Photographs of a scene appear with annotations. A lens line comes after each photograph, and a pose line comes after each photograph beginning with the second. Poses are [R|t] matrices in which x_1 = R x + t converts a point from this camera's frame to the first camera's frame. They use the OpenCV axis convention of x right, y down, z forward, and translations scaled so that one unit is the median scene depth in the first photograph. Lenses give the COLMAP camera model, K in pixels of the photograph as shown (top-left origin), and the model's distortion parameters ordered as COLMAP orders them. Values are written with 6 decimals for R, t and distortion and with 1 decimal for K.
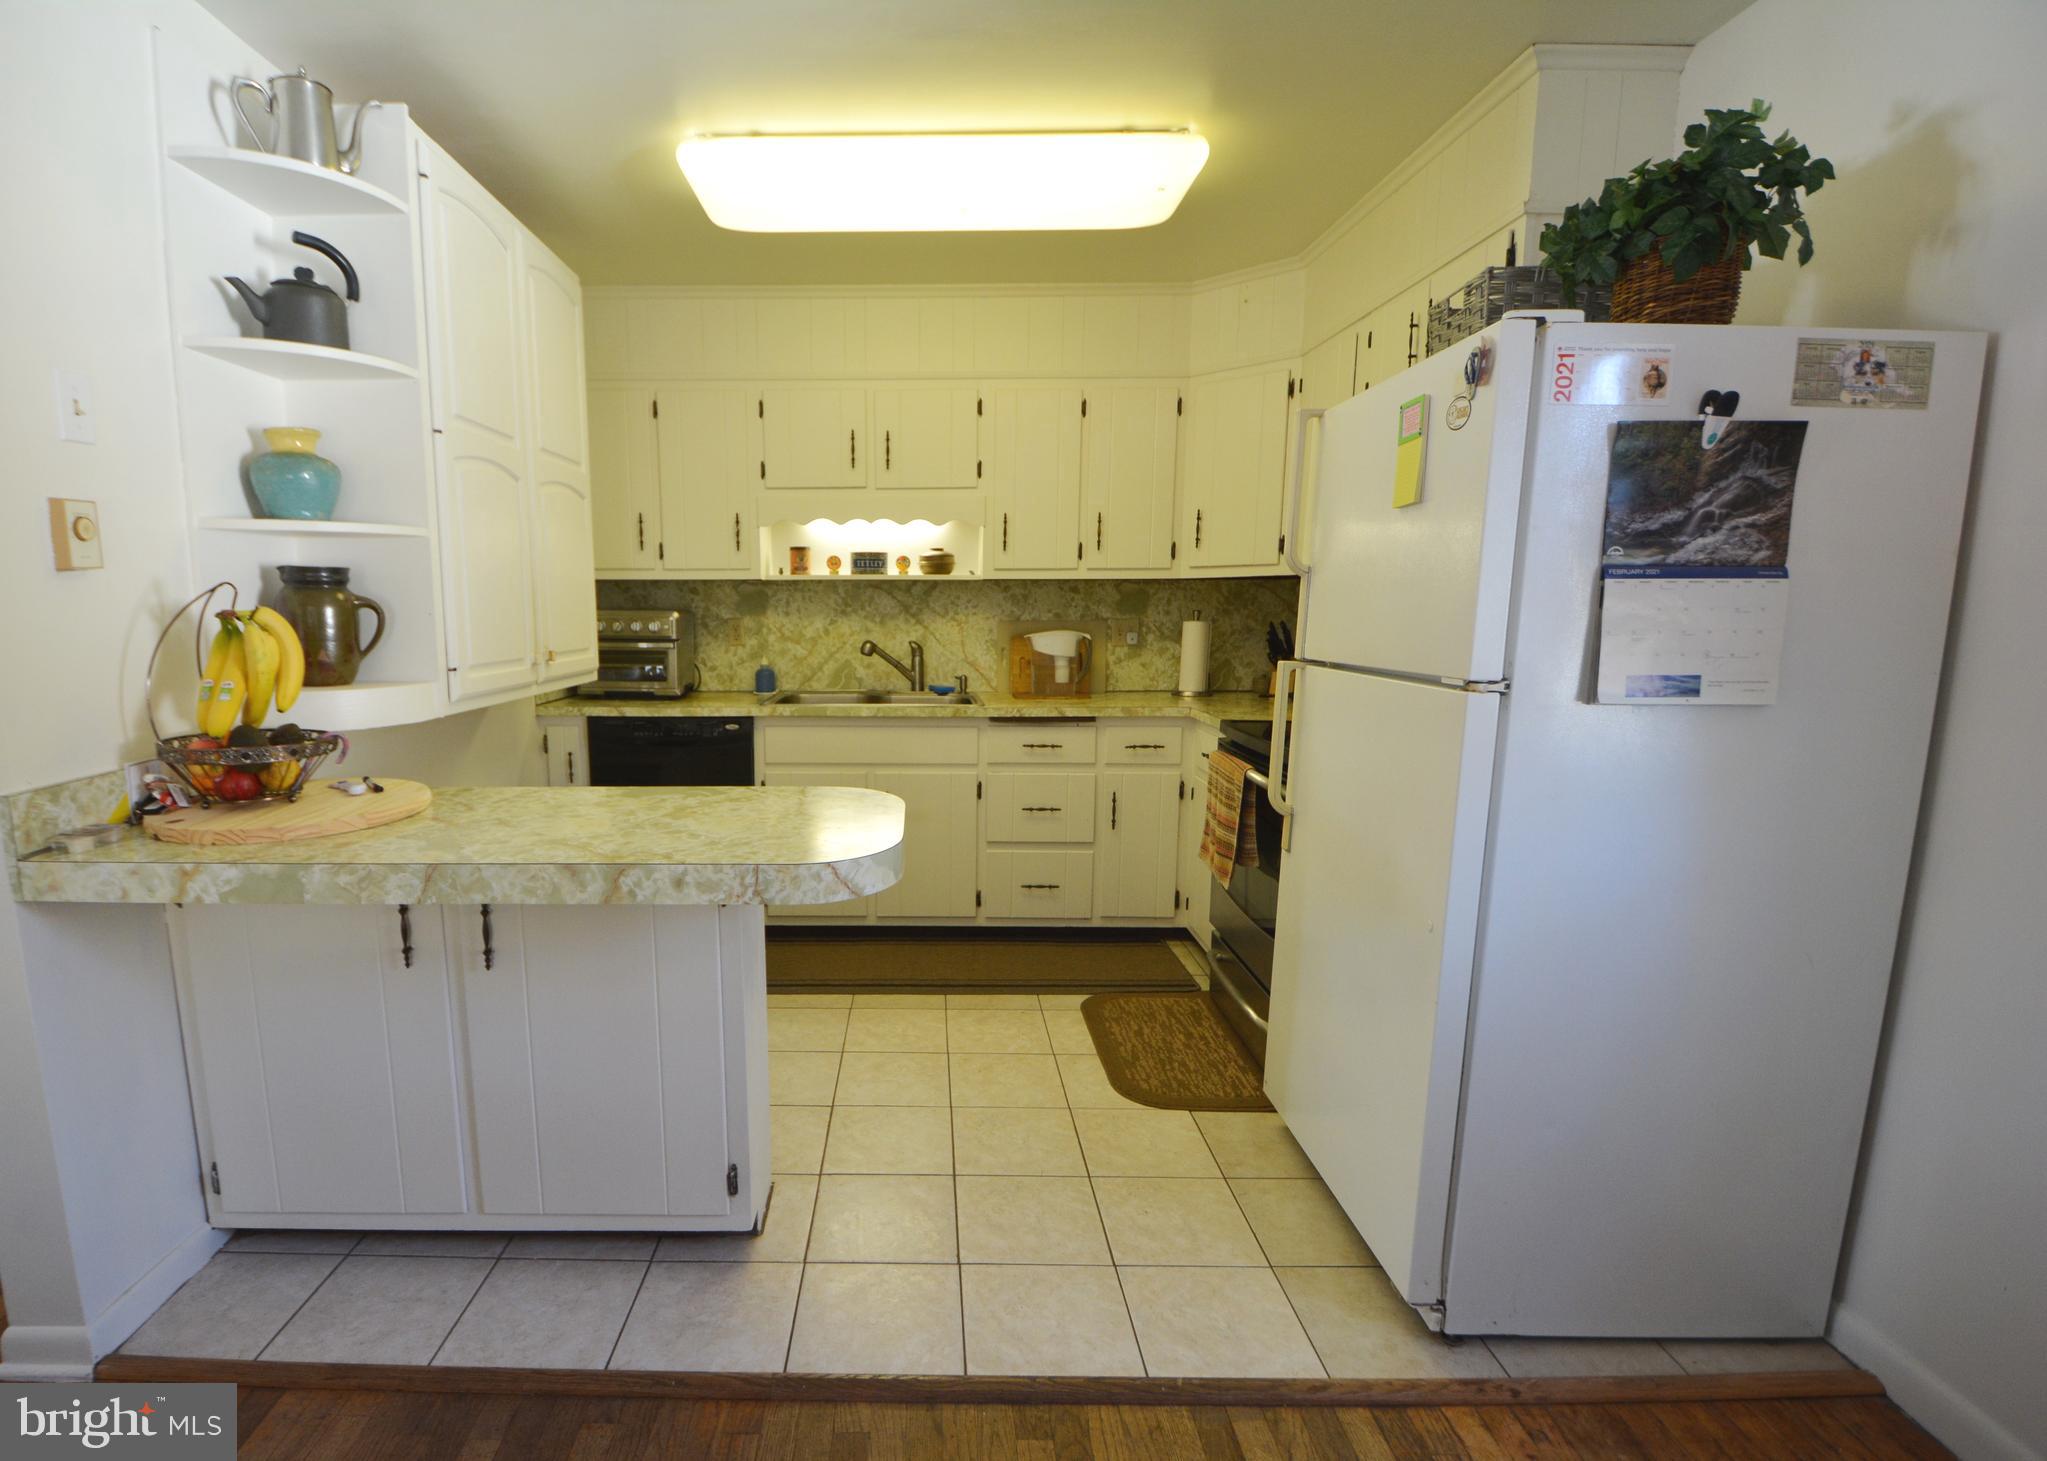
lens RADIAL K [[999.6, 0, 894.5], [0, 999.6, 761.4], [0, 0, 1]] dist [-0.005746, -0.002382]
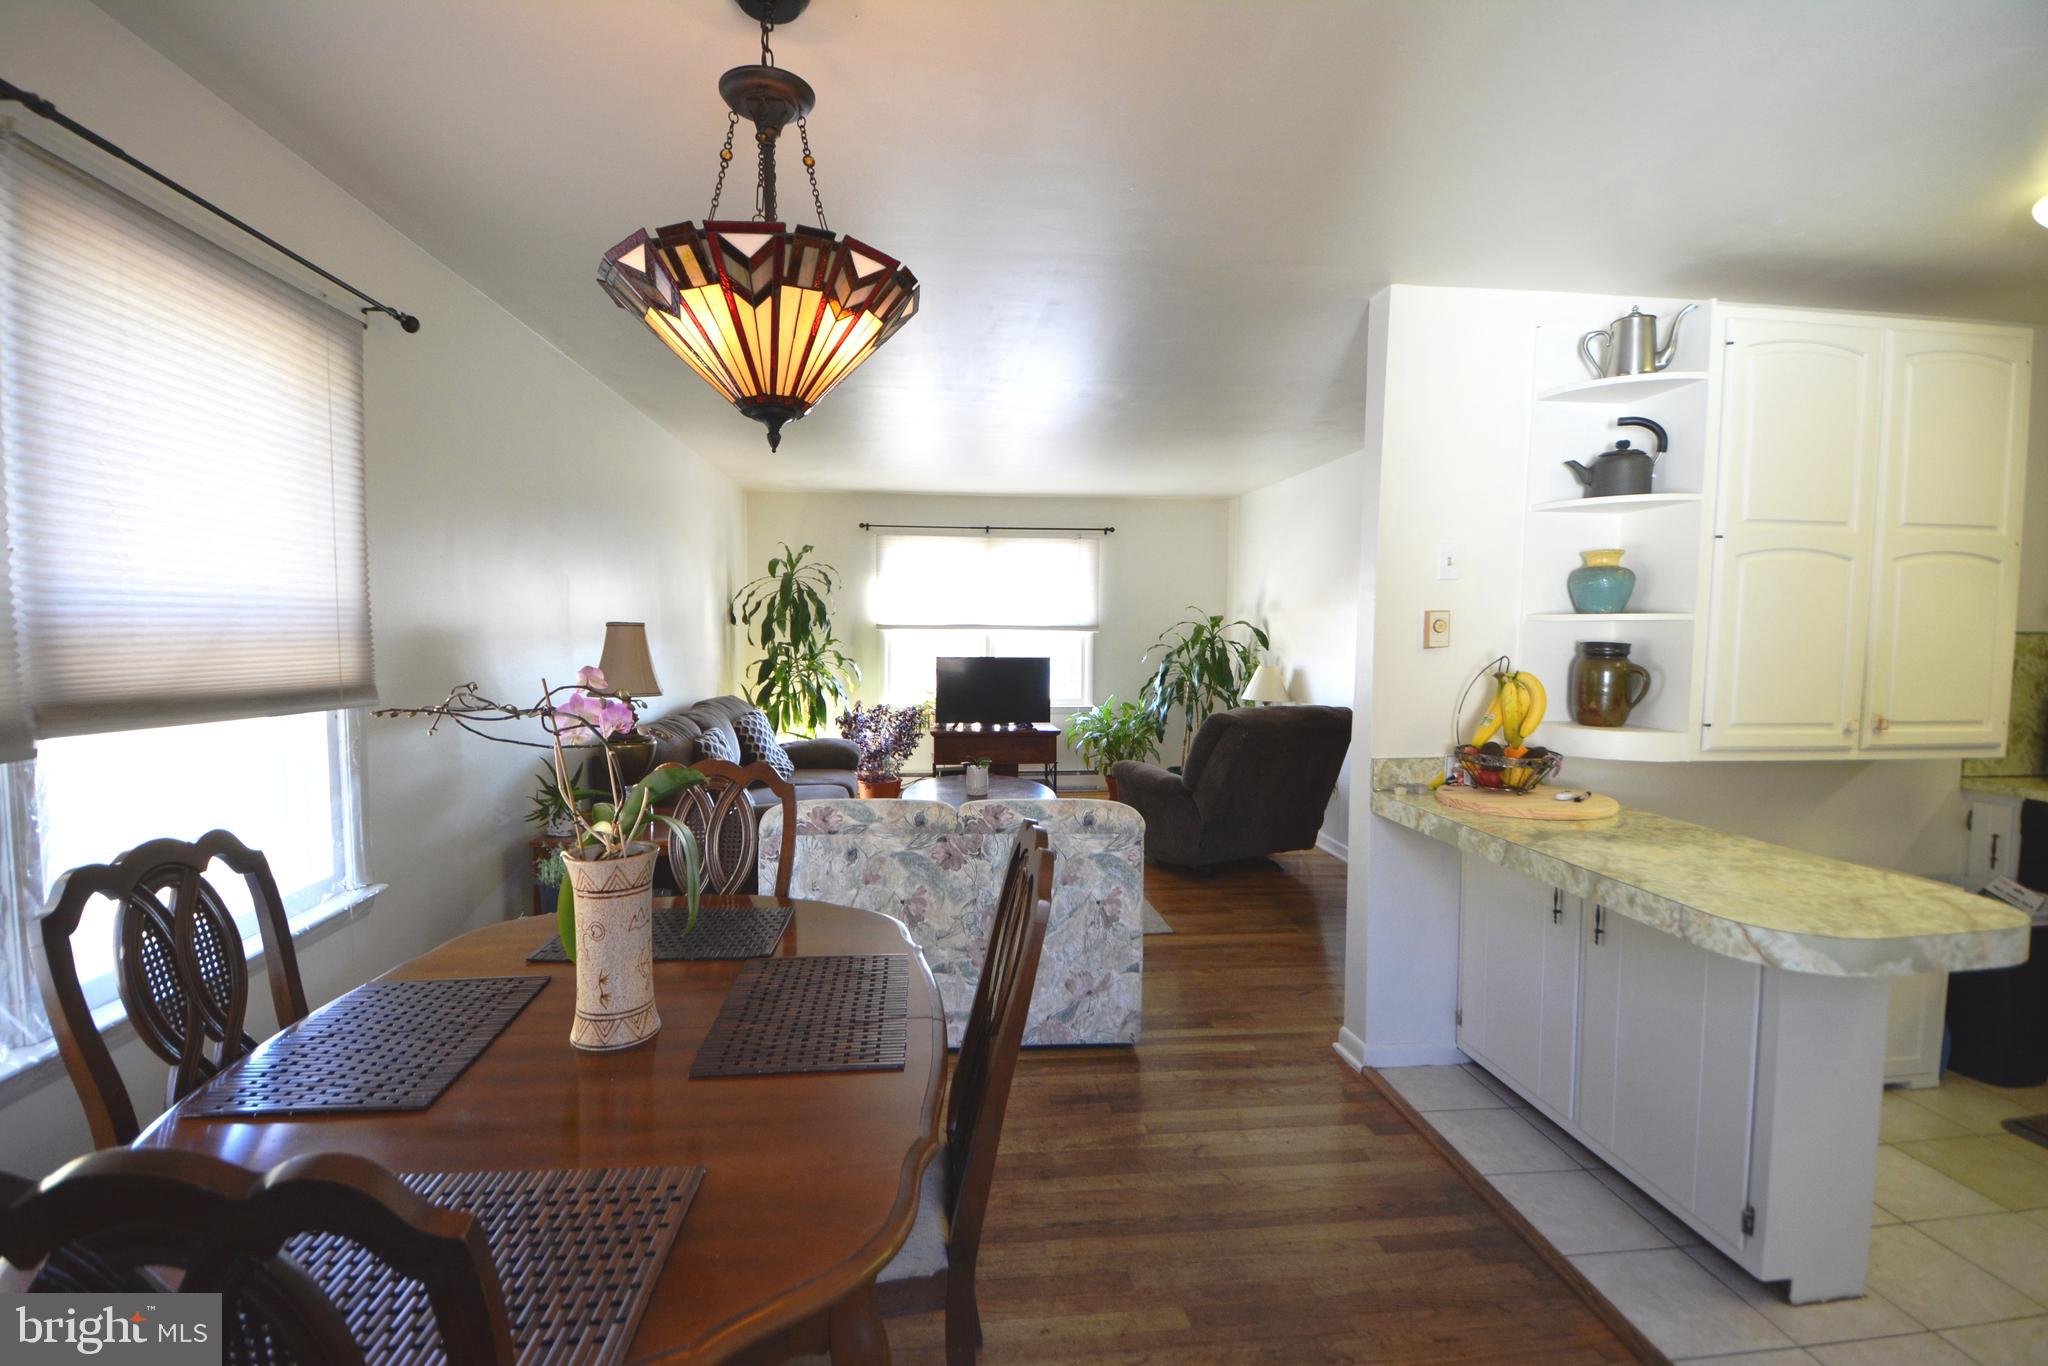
lens RADIAL K [[898.6, 0, 1013.5], [0, 898.6, 686.2], [0, 0, 1]] dist [-0.012134, -0.006869]
pose [[0.123402, 0.067843, -0.990035, 1.742727], [-0.164056, 0.985327, 0.047071, -0.164059], [0.978702, 0.156613, 0.132722, 0.029452]]
